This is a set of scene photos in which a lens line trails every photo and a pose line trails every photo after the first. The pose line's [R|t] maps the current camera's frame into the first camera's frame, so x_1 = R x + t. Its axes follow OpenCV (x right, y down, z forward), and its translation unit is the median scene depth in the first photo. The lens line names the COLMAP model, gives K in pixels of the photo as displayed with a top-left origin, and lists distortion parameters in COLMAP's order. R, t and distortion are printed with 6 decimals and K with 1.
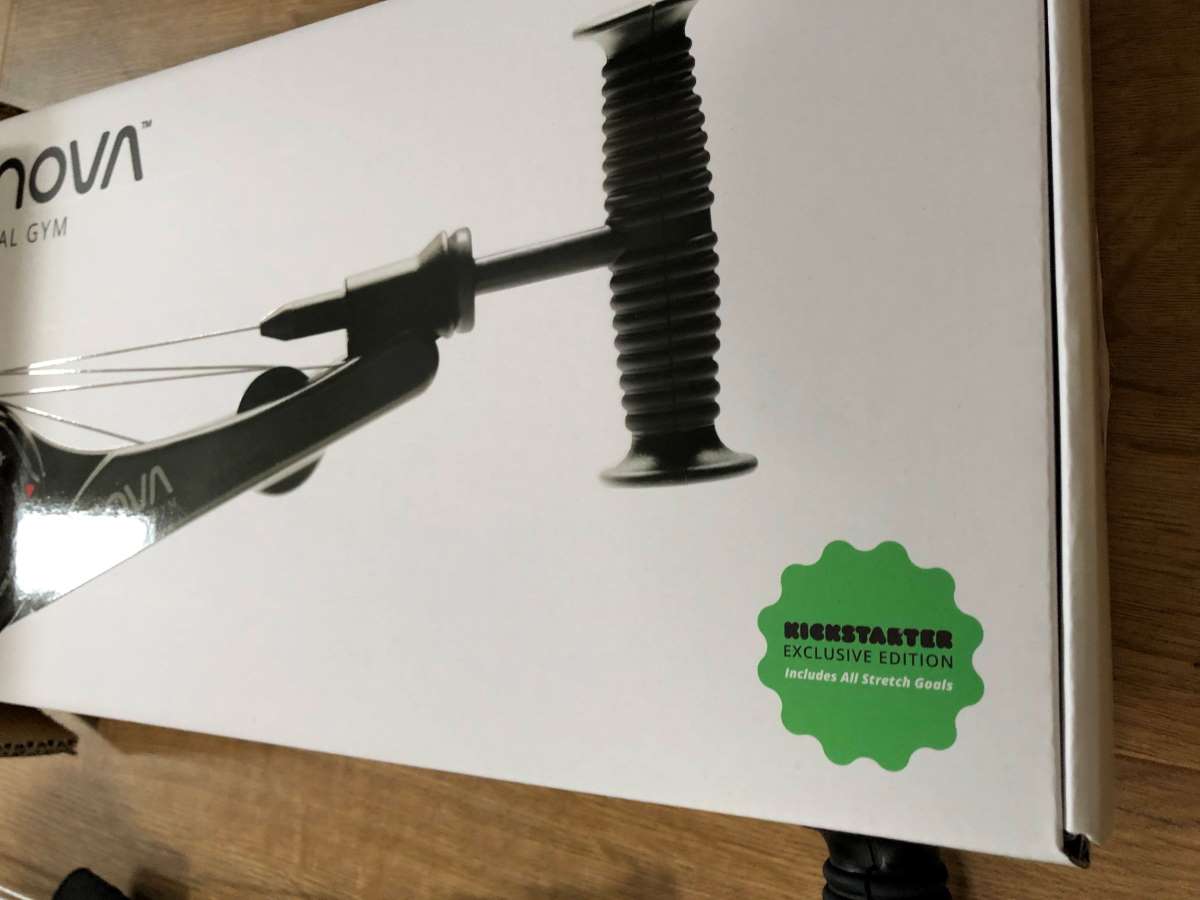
lens RADIAL K [[1010.3, 0, 596.5], [0, 1010.3, 447.2], [0, 0, 1]] dist [0.034111, -0.058640]
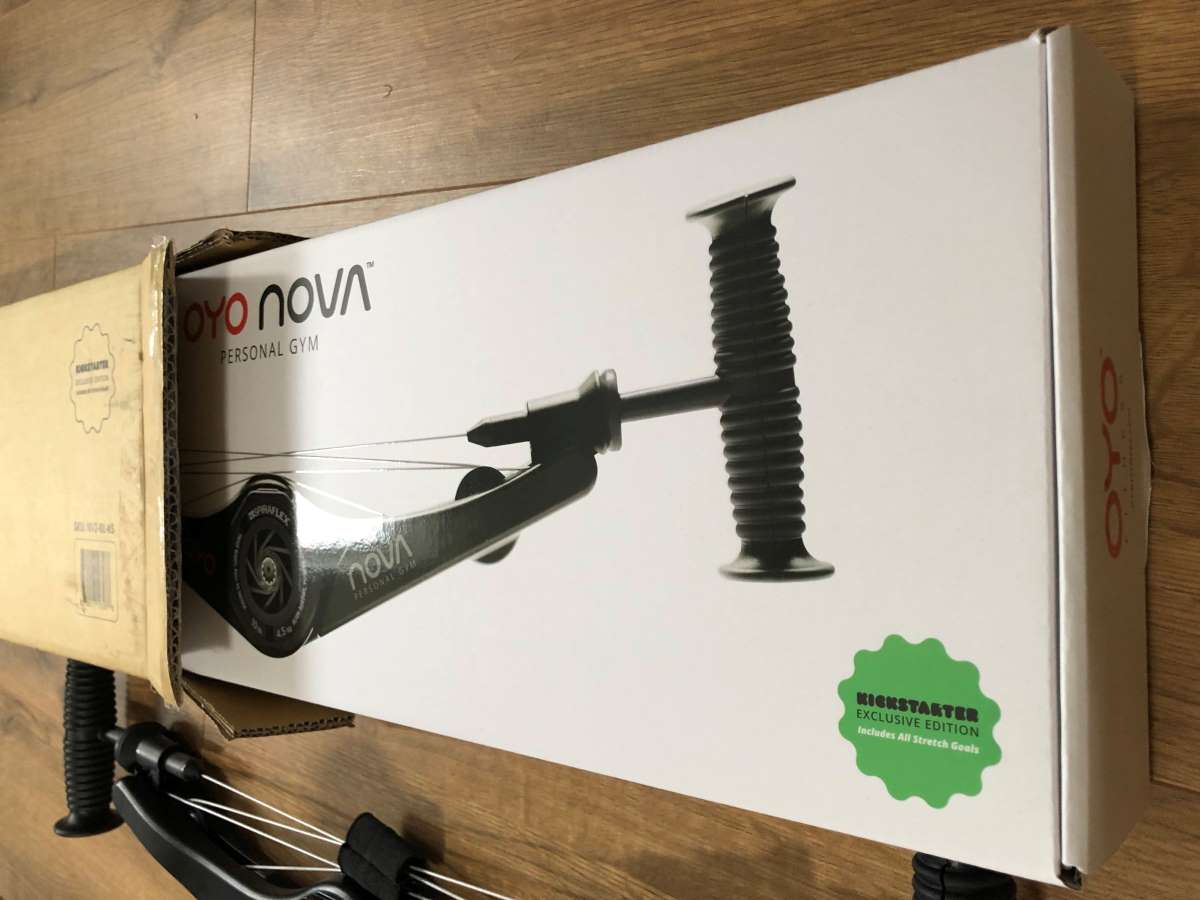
lens RADIAL K [[1010.3, 0, 596.4], [0, 1010.3, 461.5], [0, 0, 1]] dist [0.034111, -0.058640]
pose [[0.978133, -0.039021, -0.204288, 0.115693], [0.059061, 0.993919, 0.092935, -0.232427], [0.199419, -0.102968, 0.974489, -0.284180]]
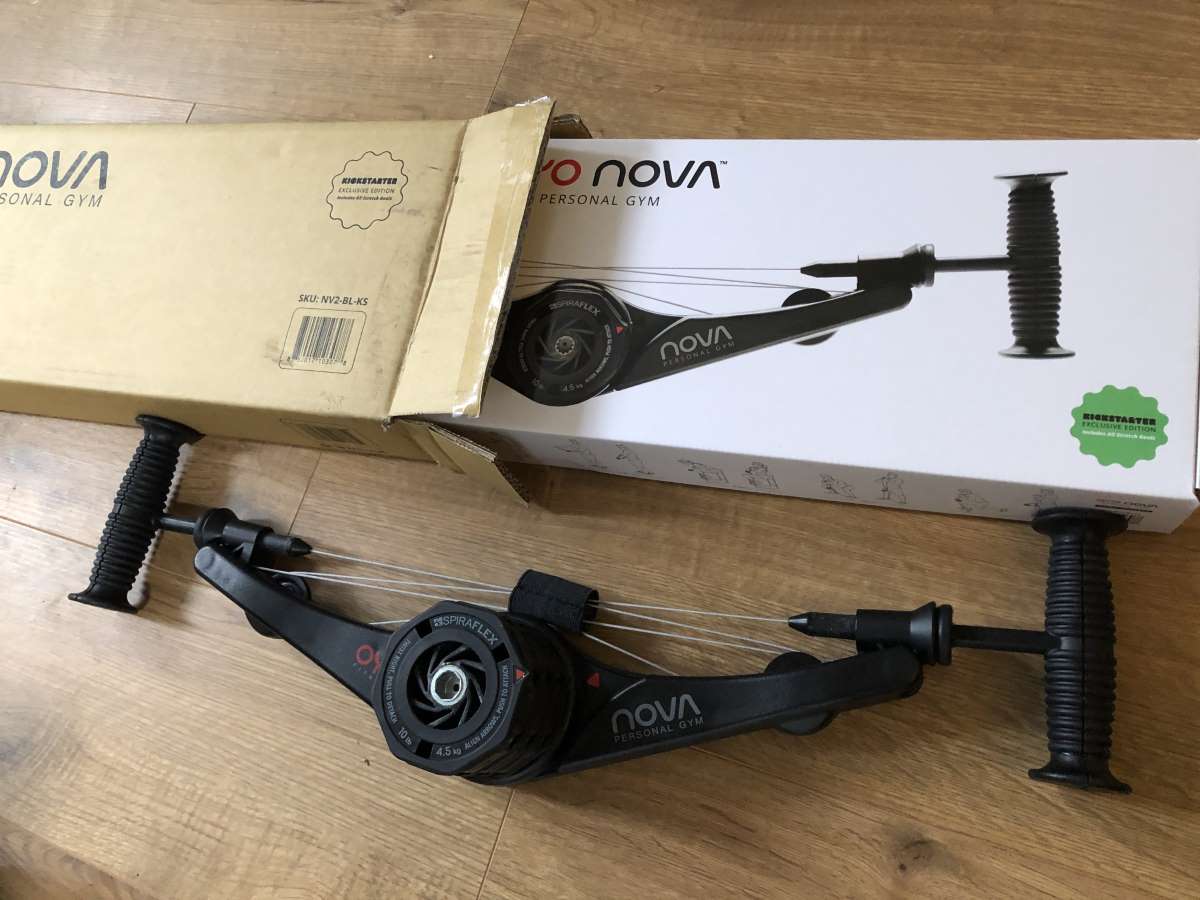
lens RADIAL K [[1010.3, 0, 597.1], [0, 1010.3, 440.5], [0, 0, 1]] dist [0.034111, -0.058640]
pose [[0.959730, 0.222001, 0.172144, -1.192396], [-0.190975, 0.964994, -0.179763, 0.788655], [-0.206026, 0.139649, 0.968531, -1.011688]]
